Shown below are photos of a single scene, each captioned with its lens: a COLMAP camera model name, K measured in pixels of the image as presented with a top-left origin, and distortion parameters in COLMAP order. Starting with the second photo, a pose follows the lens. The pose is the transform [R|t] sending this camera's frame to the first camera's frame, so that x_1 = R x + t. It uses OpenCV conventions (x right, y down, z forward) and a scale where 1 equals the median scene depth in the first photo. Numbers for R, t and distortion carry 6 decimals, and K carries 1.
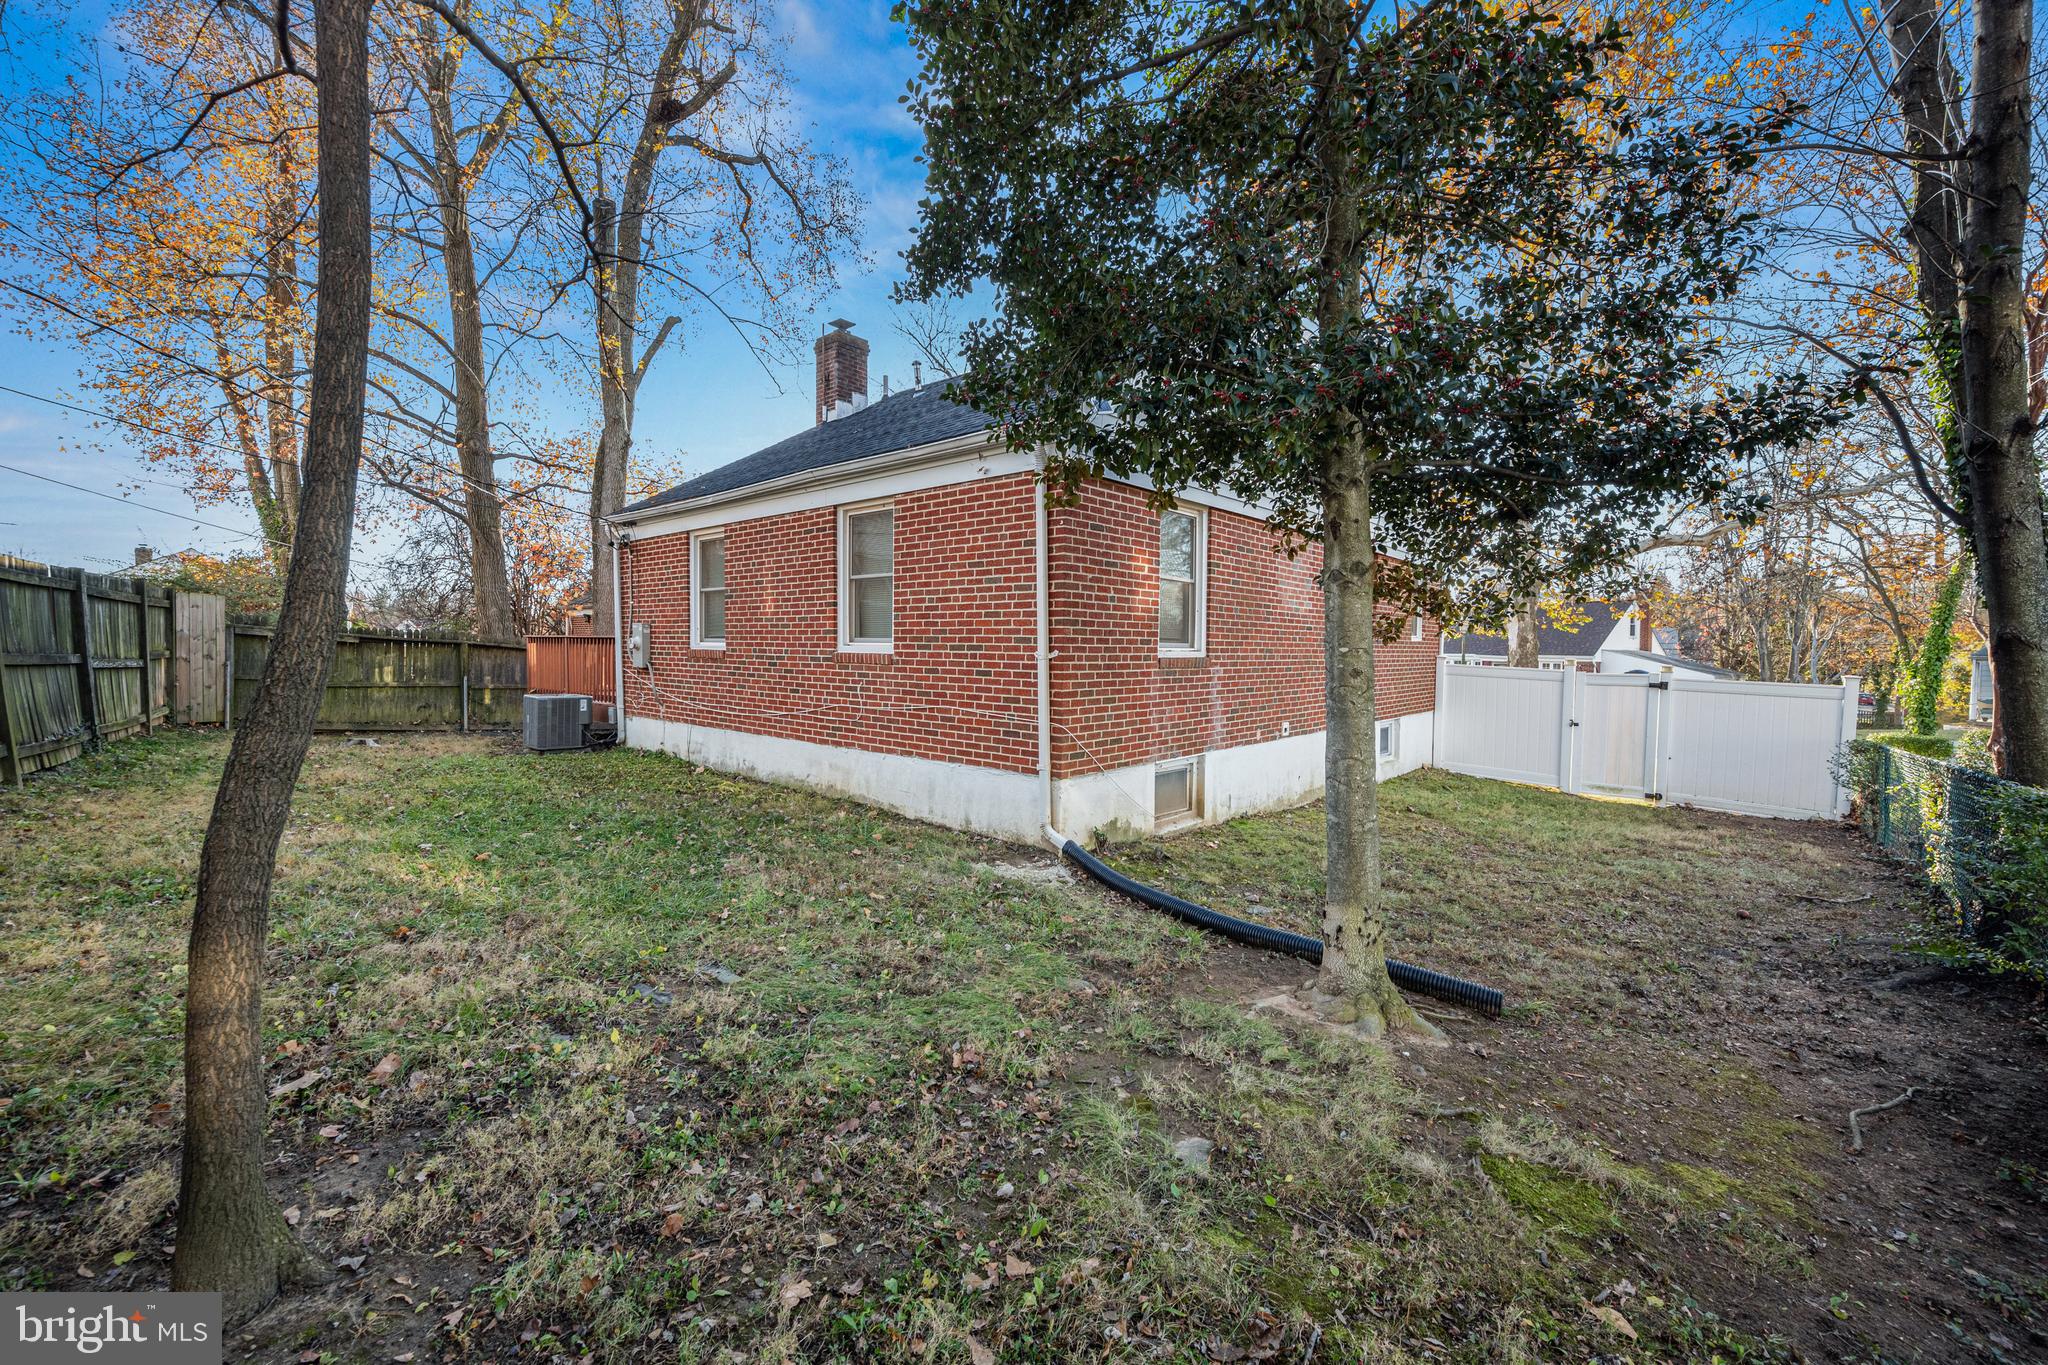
lens RADIAL K [[817.2, 0, 1024.7], [0, 817.2, 678.2], [0, 0, 1]] dist [-0.001611, 0.001259]
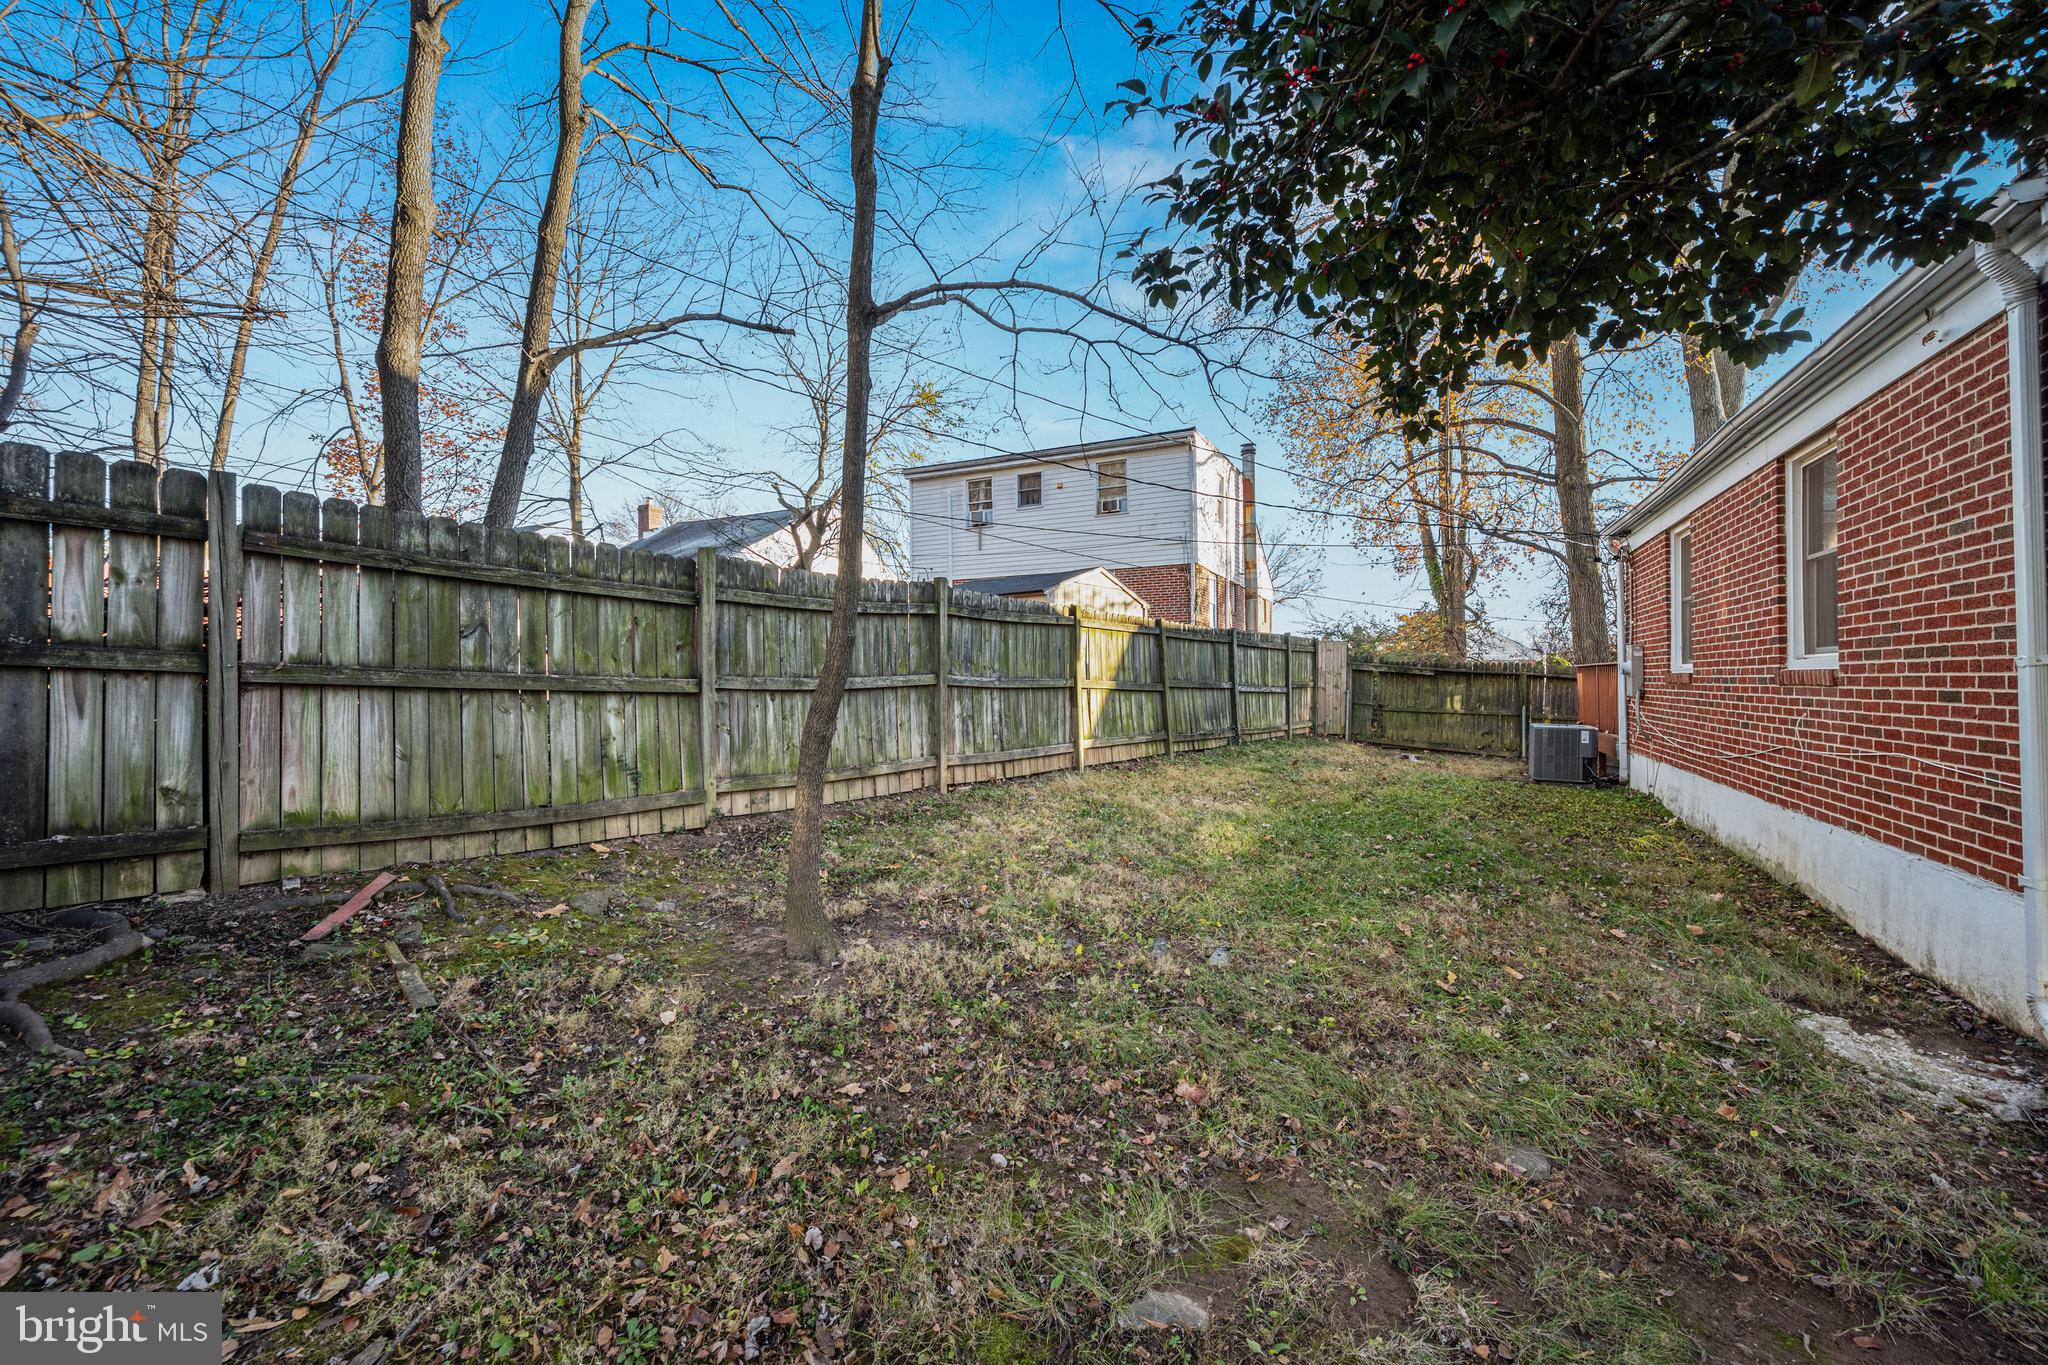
lens RADIAL K [[817.2, 0, 1024.4], [0, 817.2, 683.3], [0, 0, 1]] dist [-0.001611, 0.001259]
pose [[0.246257, -0.008107, -0.969171, 0.263239], [-0.033957, 0.999279, -0.016987, 0.012405], [0.968610, 0.037093, 0.245804, 0.202466]]
